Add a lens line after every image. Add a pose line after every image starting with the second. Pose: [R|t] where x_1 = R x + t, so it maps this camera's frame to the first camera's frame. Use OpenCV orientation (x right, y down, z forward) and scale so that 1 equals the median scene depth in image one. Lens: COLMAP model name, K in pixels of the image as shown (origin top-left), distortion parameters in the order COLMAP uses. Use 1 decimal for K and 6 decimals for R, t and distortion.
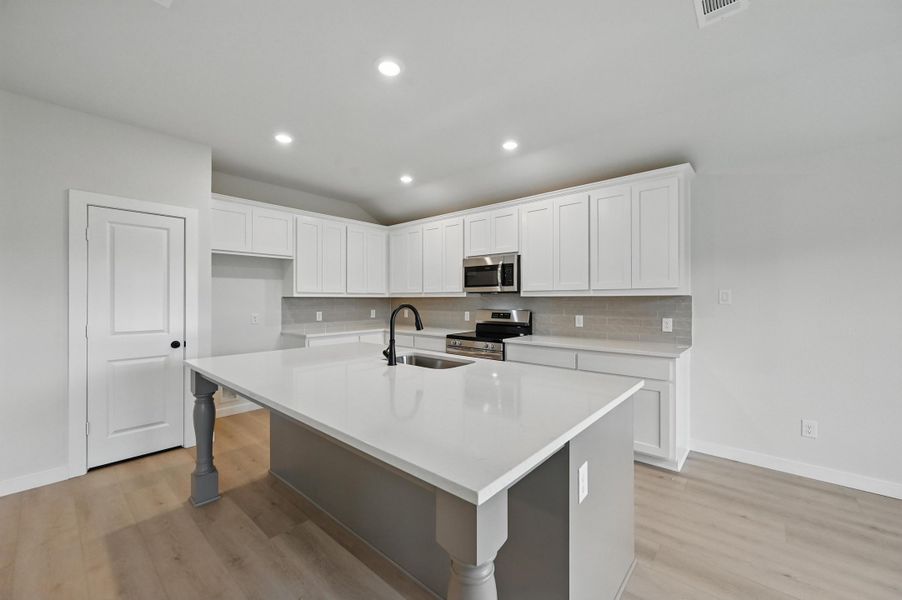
lens RADIAL K [[355.9, 0, 451.8], [0, 355.9, 298.5], [0, 0, 1]] dist [-0.000243, -0.000203]
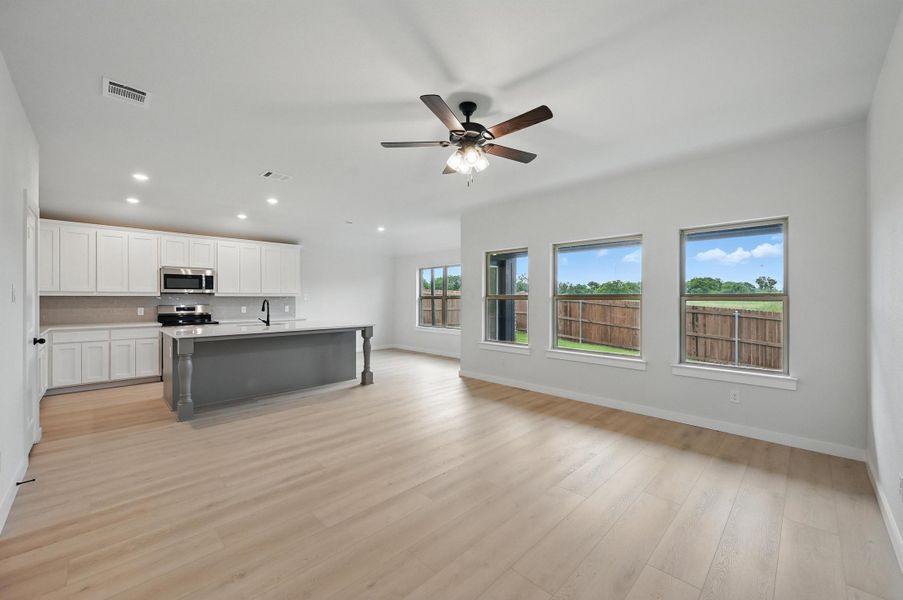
lens RADIAL K [[356.3, 0, 453.3], [0, 356.3, 297.6], [0, 0, 1]] dist [-0.000243, -0.000203]
pose [[0.072474, 0.002171, 0.997368, -1.356167], [0.001291, 0.999997, -0.002271, 0.006249], [-0.997369, 0.001452, 0.072471, -0.209676]]
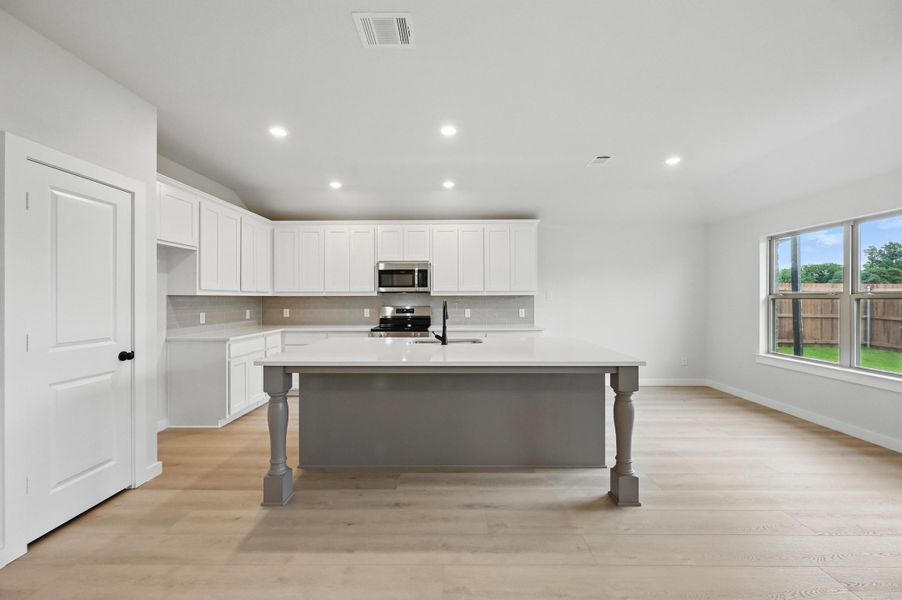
lens RADIAL K [[355.9, 0, 452.1], [0, 355.9, 299.6], [0, 0, 1]] dist [-0.000243, -0.000203]
pose [[0.760564, -0.003618, 0.649253, -0.586577], [0.002051, 0.999993, 0.003170, 0.005216], [-0.649260, -0.001079, 0.760566, -0.034876]]
